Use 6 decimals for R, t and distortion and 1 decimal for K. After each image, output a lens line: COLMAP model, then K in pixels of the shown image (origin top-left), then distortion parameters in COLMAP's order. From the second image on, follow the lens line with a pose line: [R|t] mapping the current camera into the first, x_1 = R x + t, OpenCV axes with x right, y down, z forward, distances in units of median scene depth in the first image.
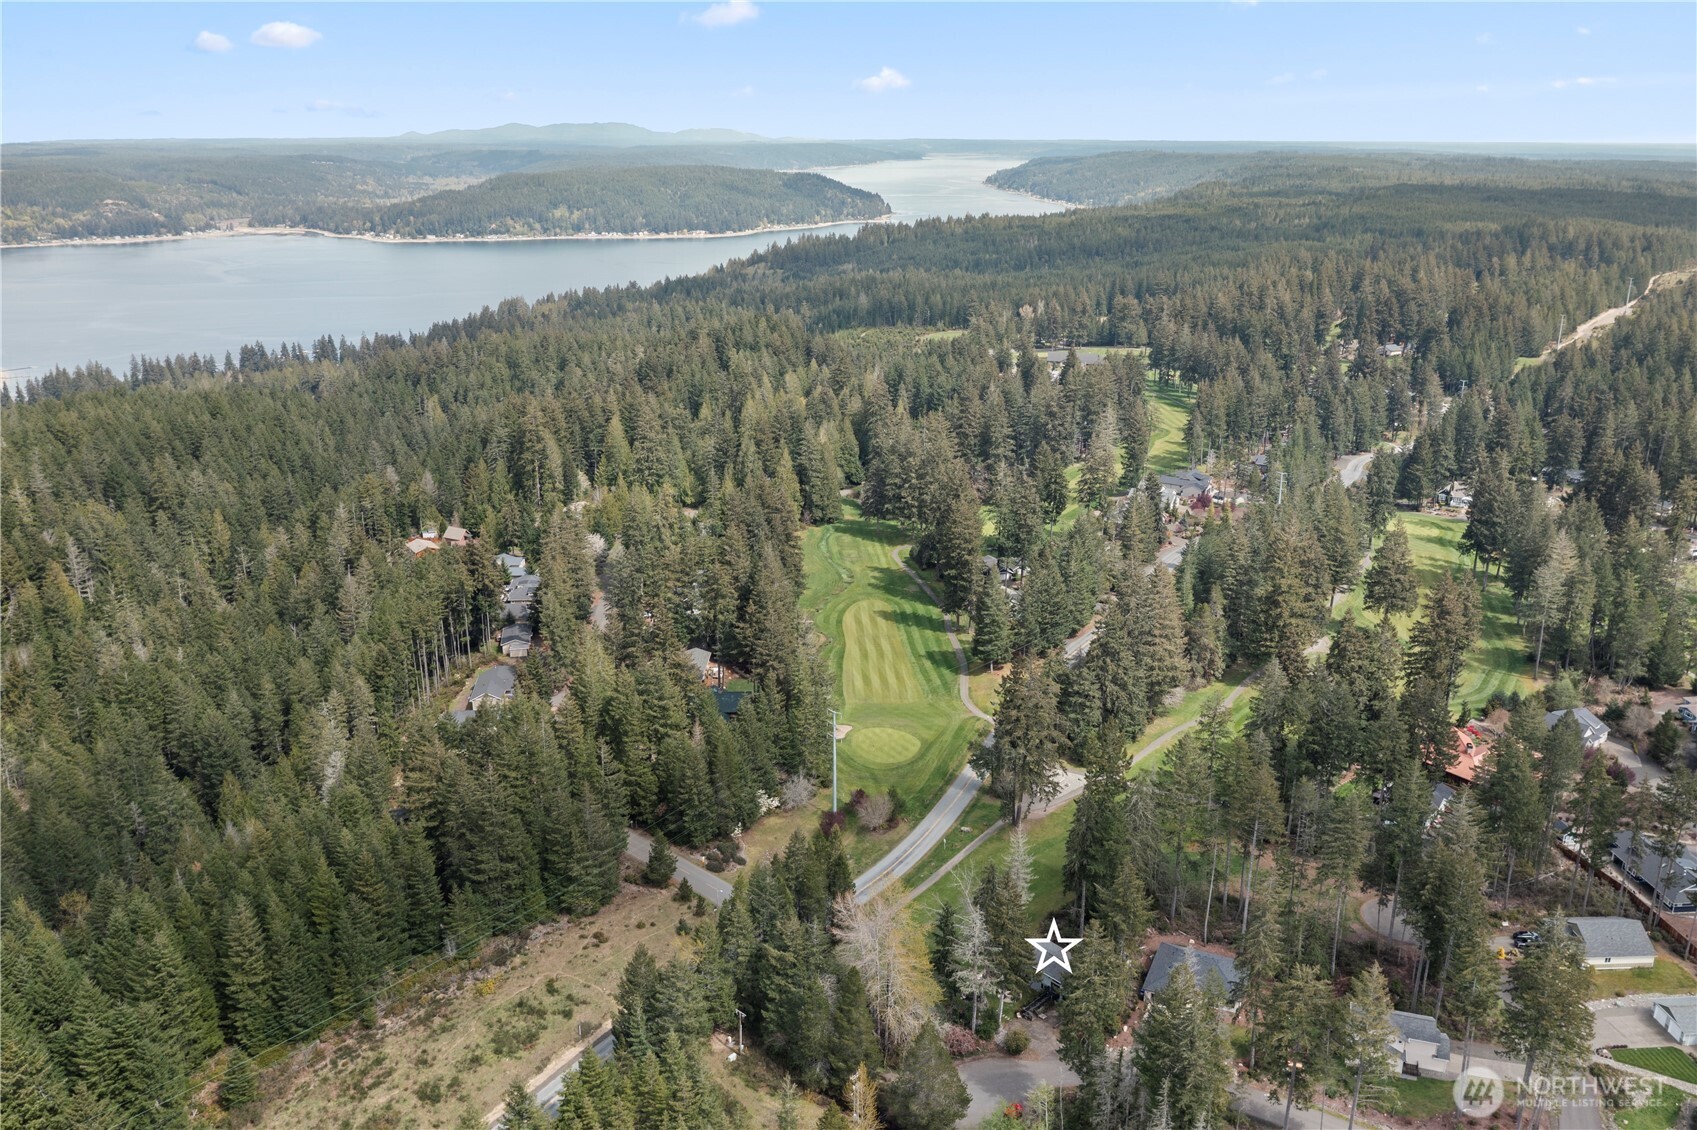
lens RADIAL K [[1337.5, 0, 848.5], [0, 1337.5, 565.0], [0, 0, 1]] dist [-0.014701, -0.001582]
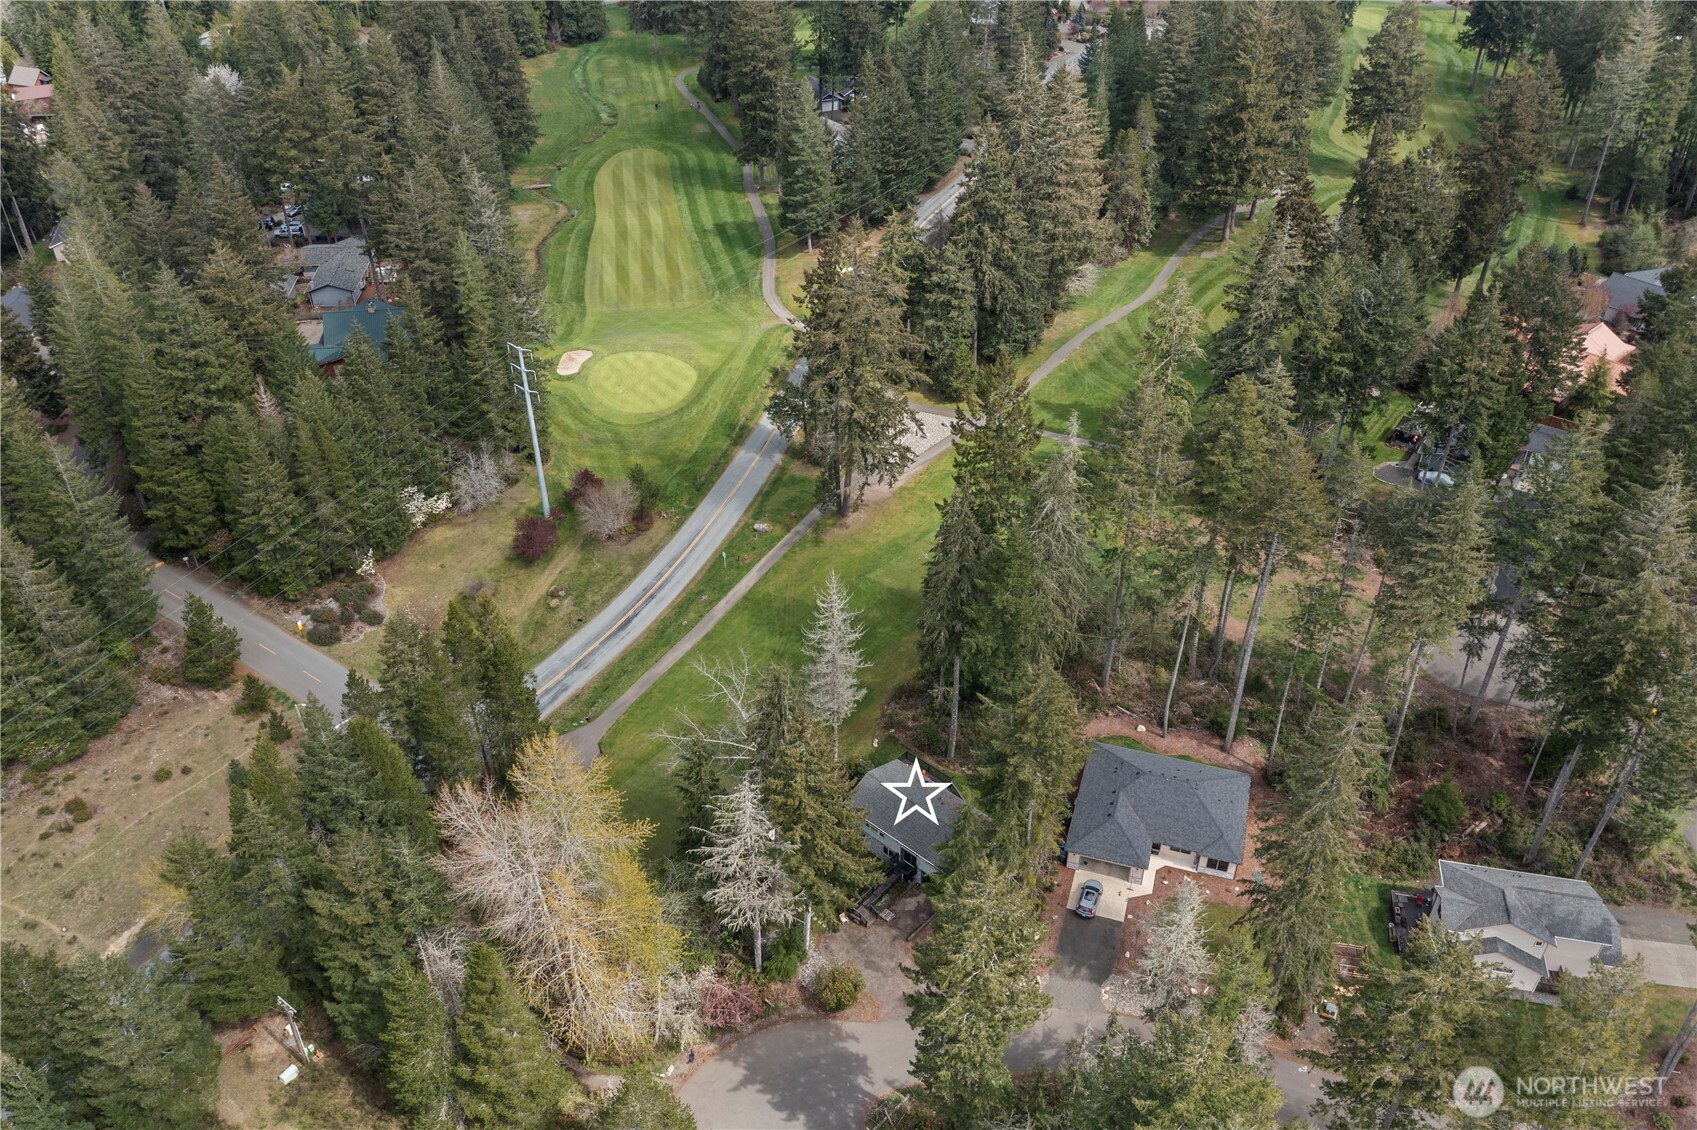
lens RADIAL K [[1337.5, 0, 848.5], [0, 1337.5, 565.0], [0, 0, 1]] dist [-0.014701, -0.001582]
pose [[0.993374, -0.071533, 0.089953, 0.063803], [0.039202, 0.946645, 0.319885, 0.018282], [-0.108036, -0.314239, 0.943177, 0.372066]]
